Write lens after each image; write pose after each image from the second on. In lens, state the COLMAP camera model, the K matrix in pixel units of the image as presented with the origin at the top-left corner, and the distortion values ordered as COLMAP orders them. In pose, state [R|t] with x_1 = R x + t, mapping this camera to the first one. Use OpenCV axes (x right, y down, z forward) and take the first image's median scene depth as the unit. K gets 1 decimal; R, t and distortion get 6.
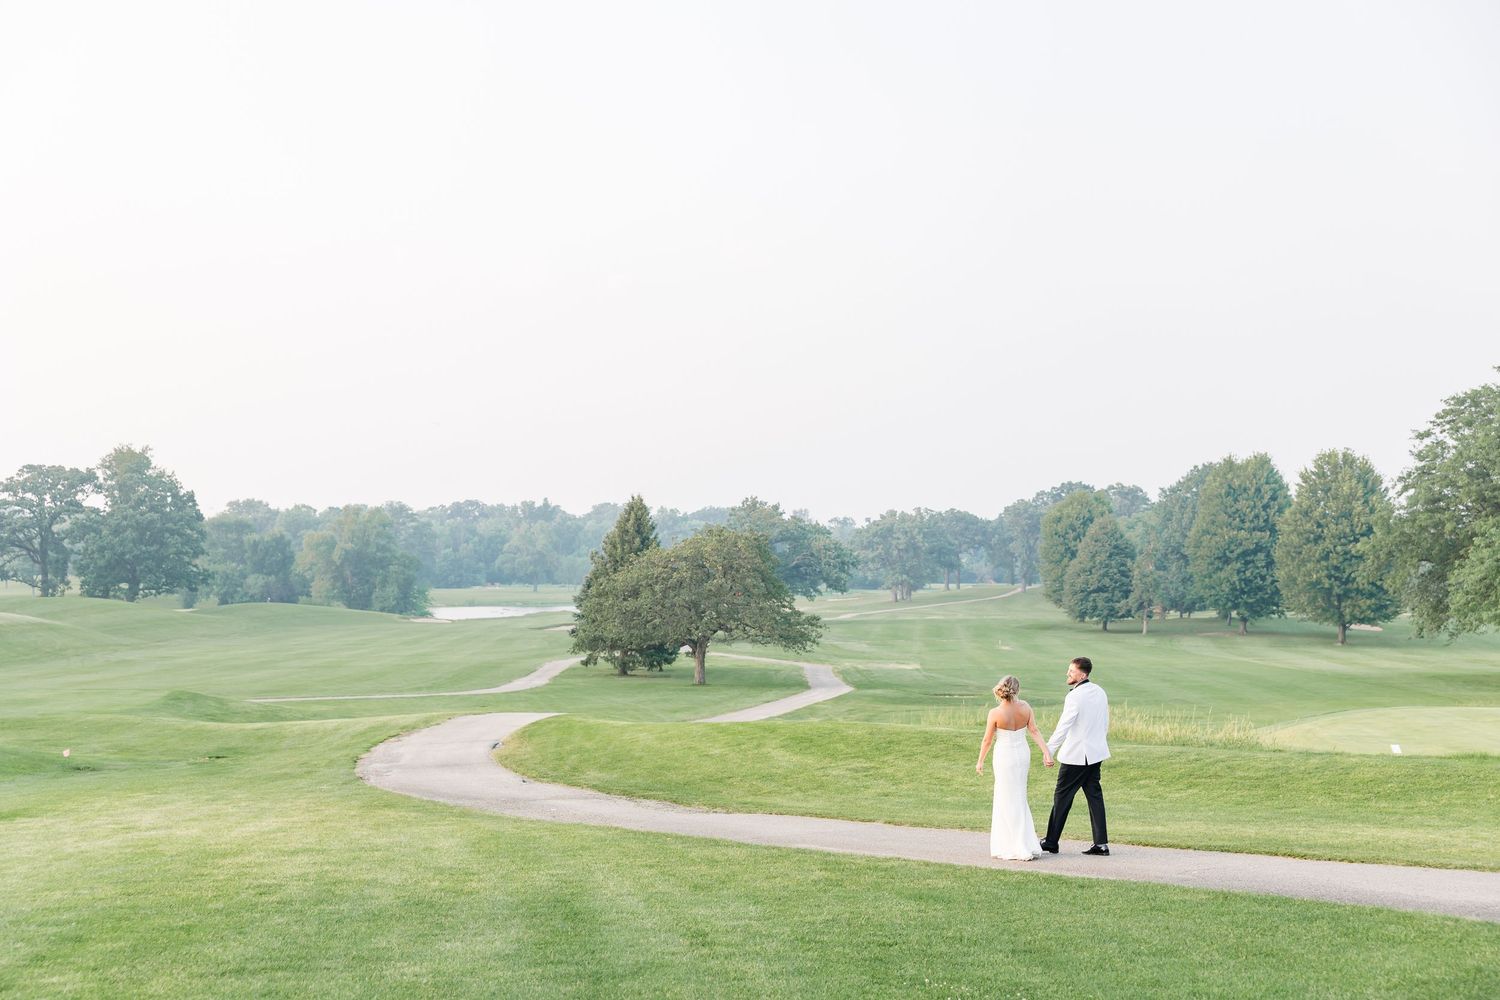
lens RADIAL K [[1723.4, 0, 750.0], [0, 1723.4, 500.0], [0, 0, 1]] dist [-0.002015, 0.033999]
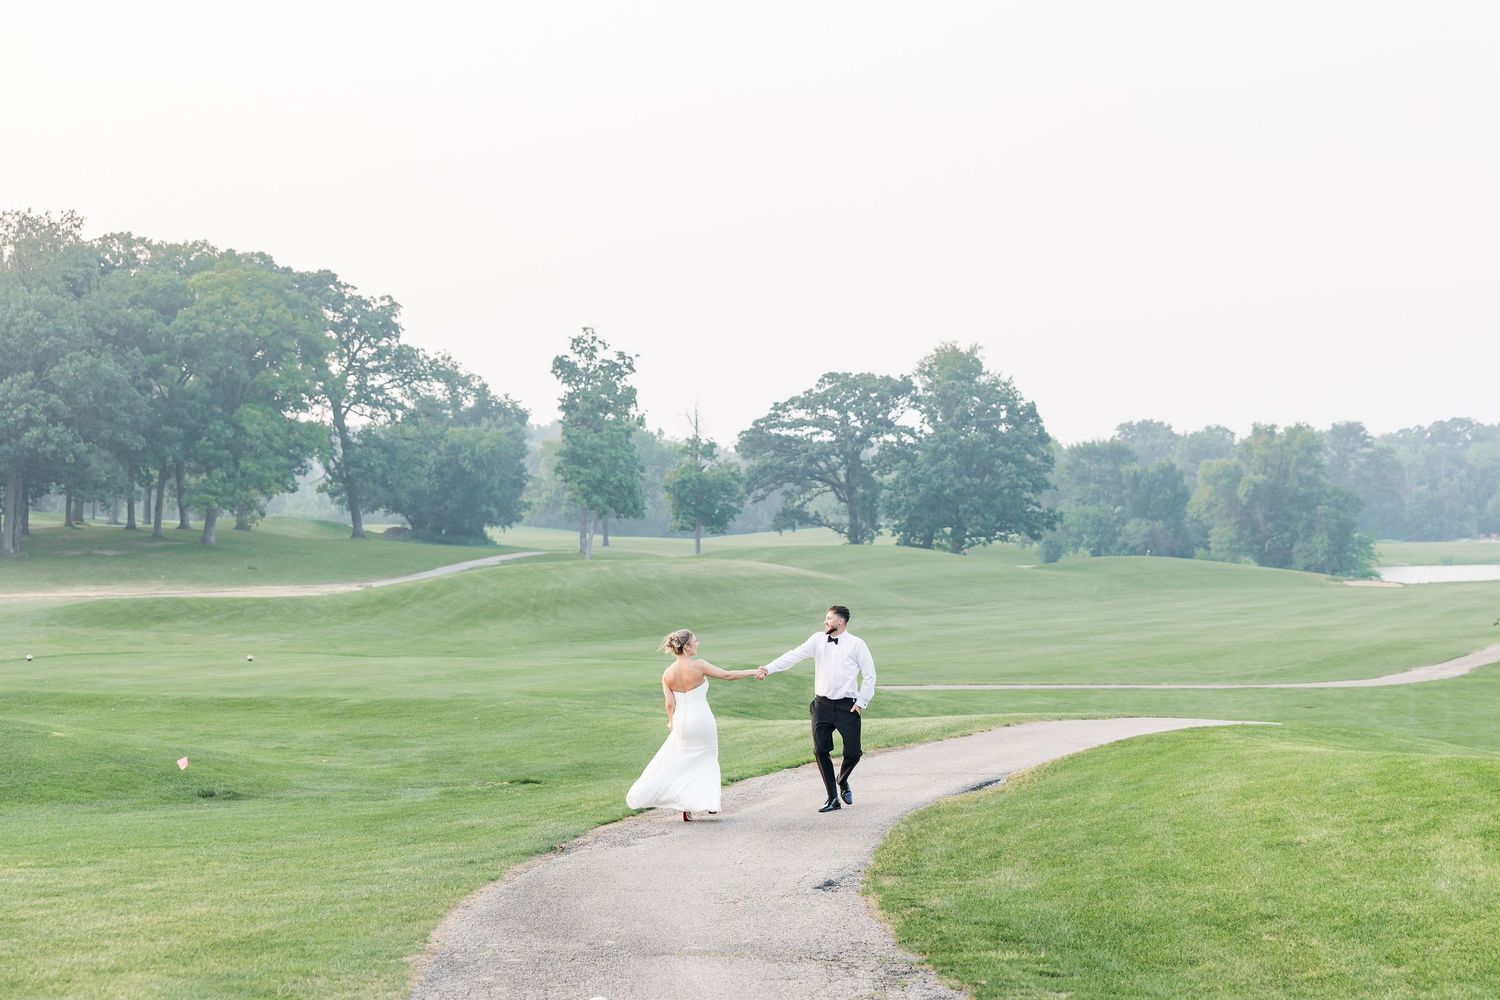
lens RADIAL K [[2323.1, 0, 839.9], [0, 2323.1, 495.0], [0, 0, 1]] dist [-0.000360, 0.171713]
pose [[0.908473, -0.005581, -0.417905, 0.014158], [0.017795, 0.999521, 0.025337, 0.007716], [0.417564, -0.030455, 0.908137, 0.068368]]
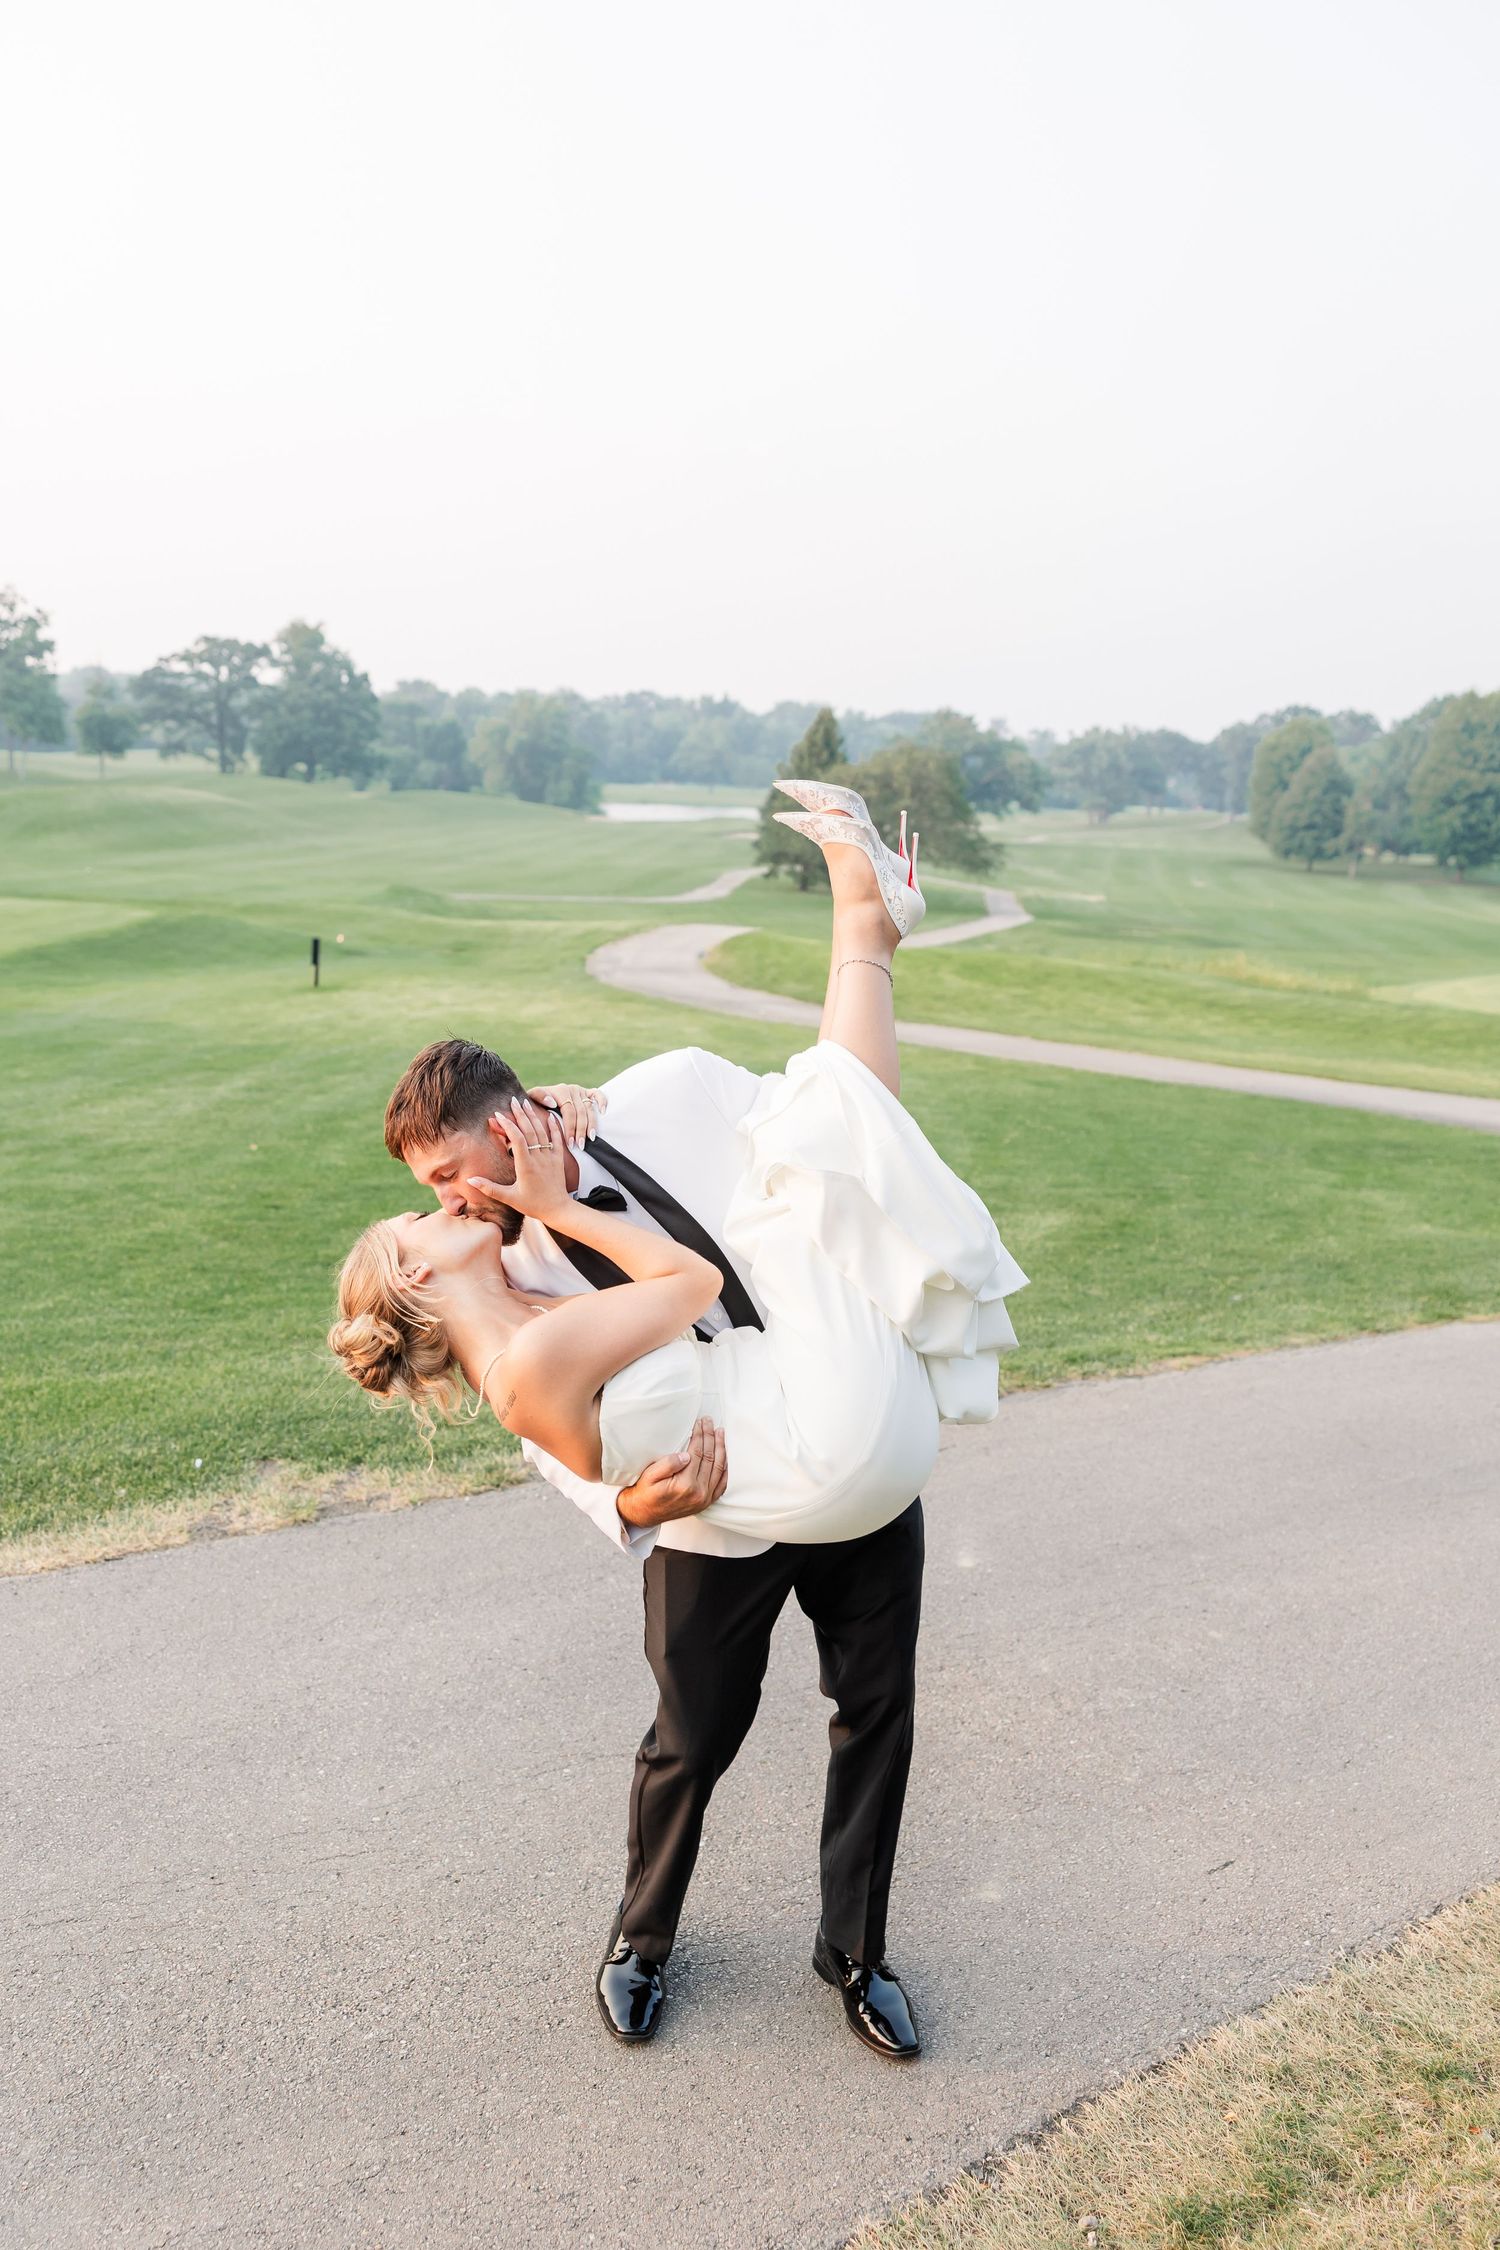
lens RADIAL K [[1823.6, 0, 750.0], [0, 1823.6, 1125.0], [0, 0, 1]] dist [0.007585, 0.001628]
pose [[0.993509, 0.070538, -0.089240, -0.000159], [-0.048259, 0.971789, 0.230862, -0.004629], [0.103007, -0.225057, 0.968885, -0.031065]]
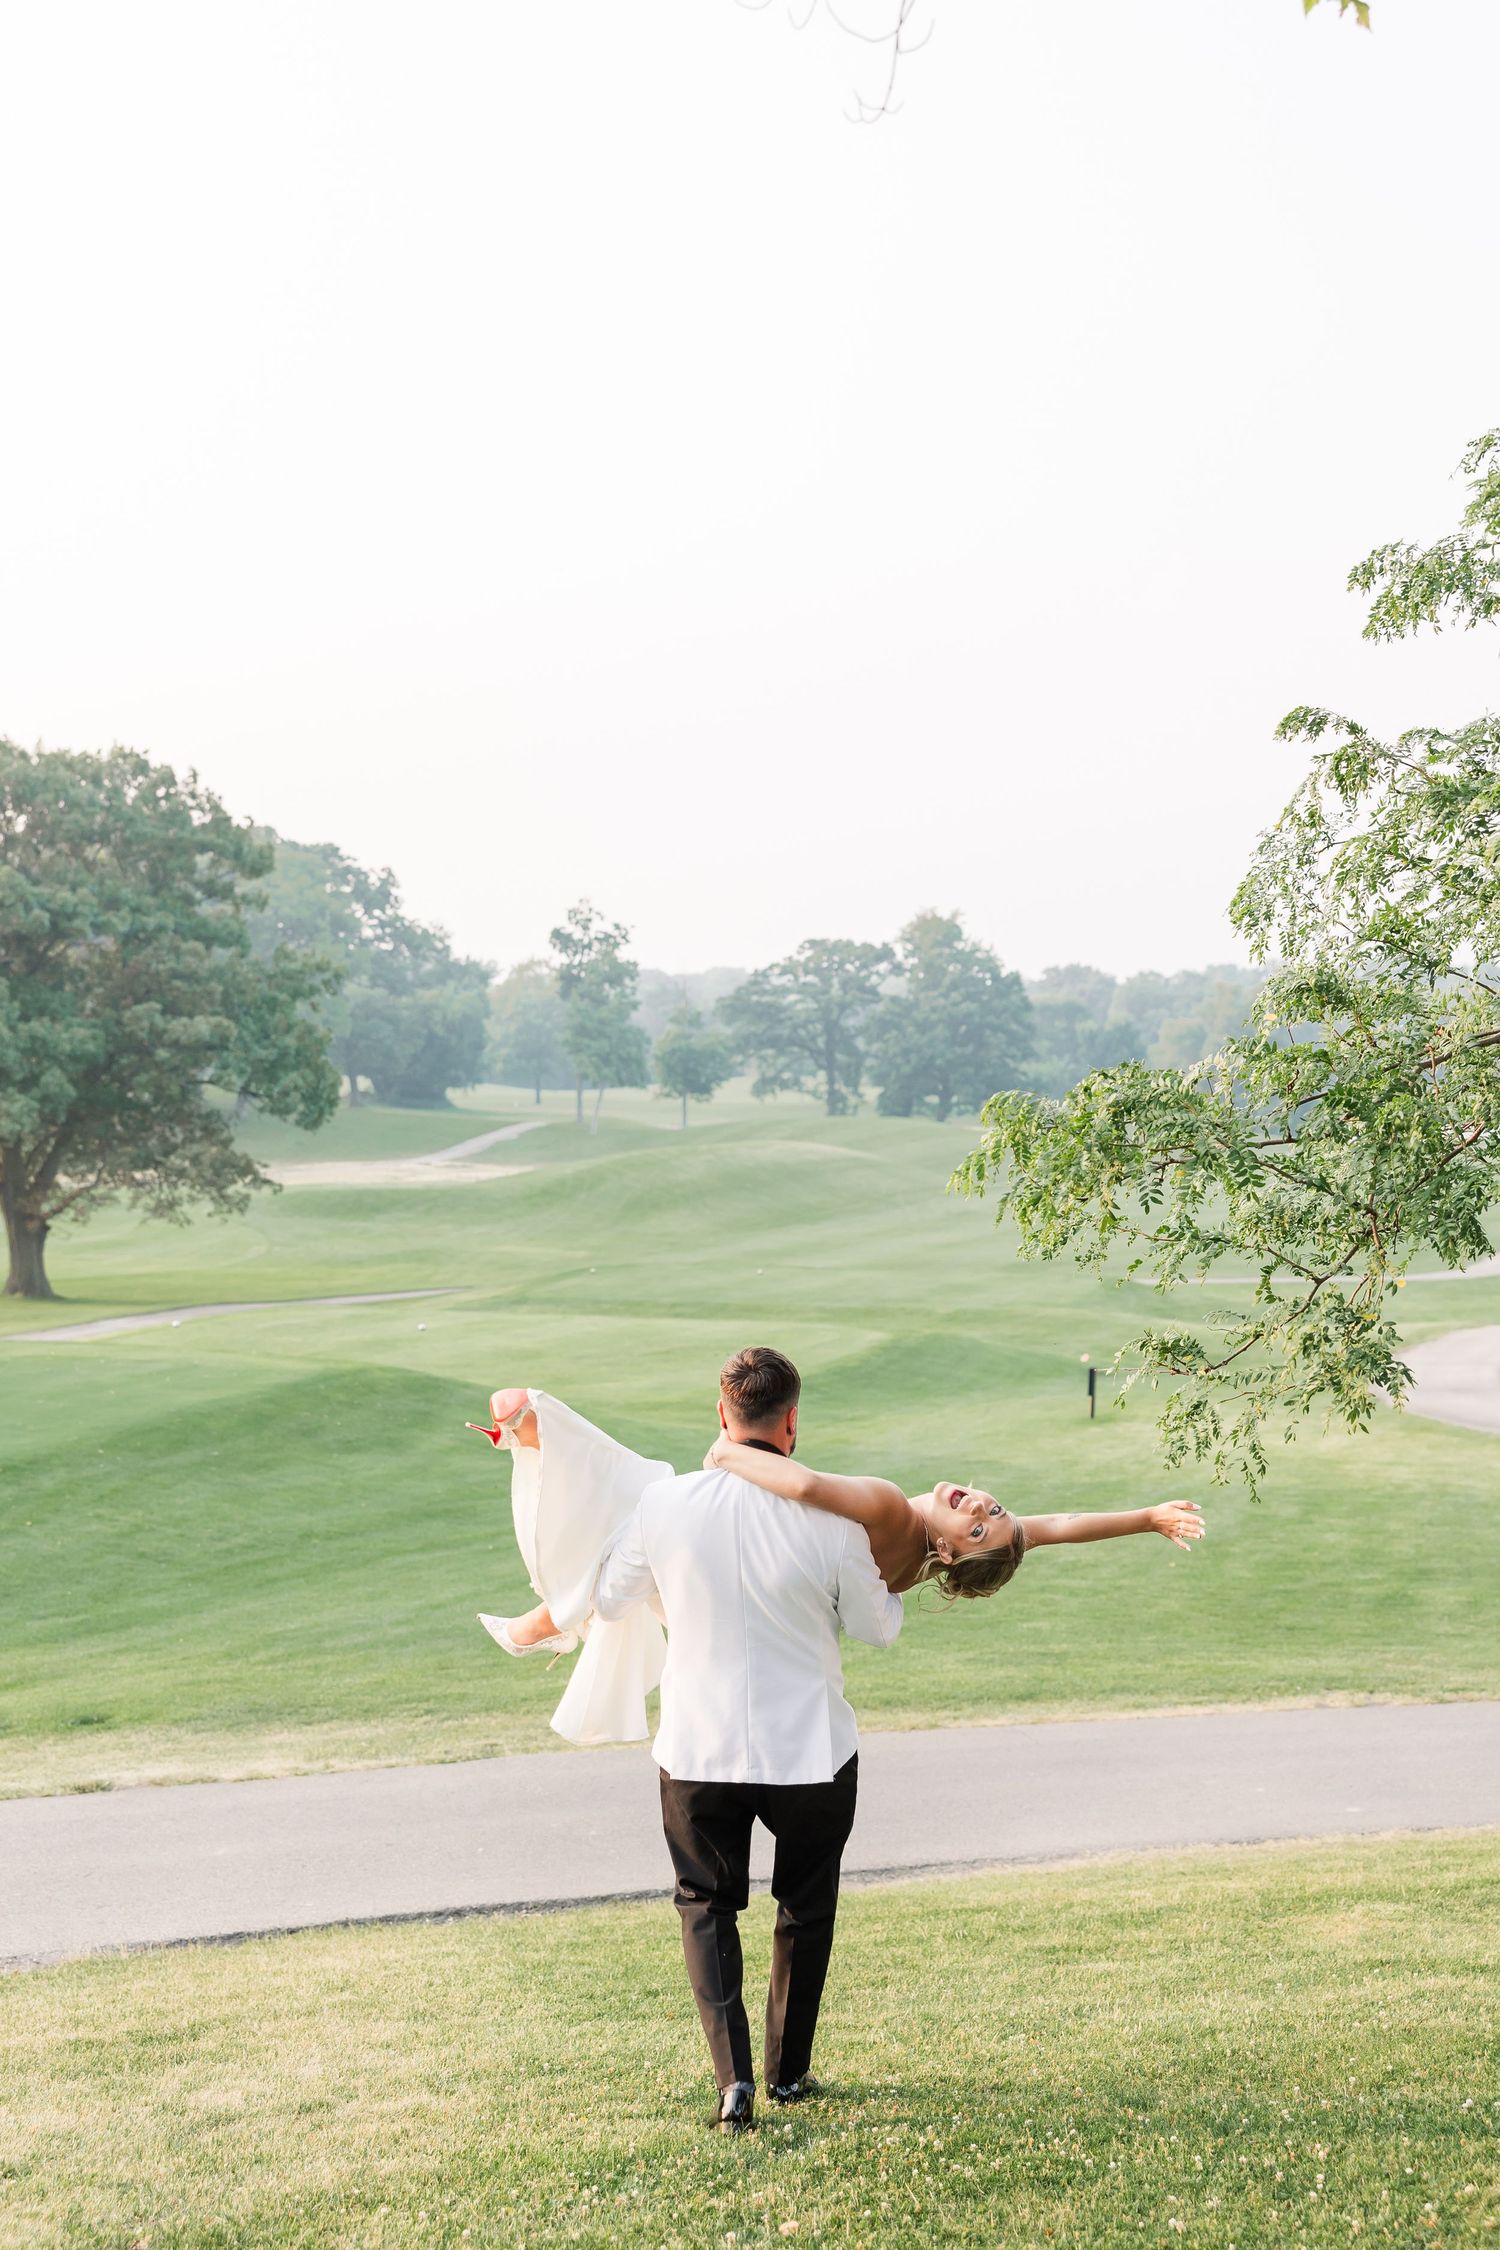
lens RADIAL K [[2641.2, 0, 673.8], [0, 2641.2, 1124.4], [0, 0, 1]] dist [0.004313, 0.002614]
pose [[0.911647, 0.012382, -0.410788, 0.005807], [0.016150, 0.997695, 0.065914, -0.016682], [0.410658, -0.066724, 0.909345, -0.088517]]
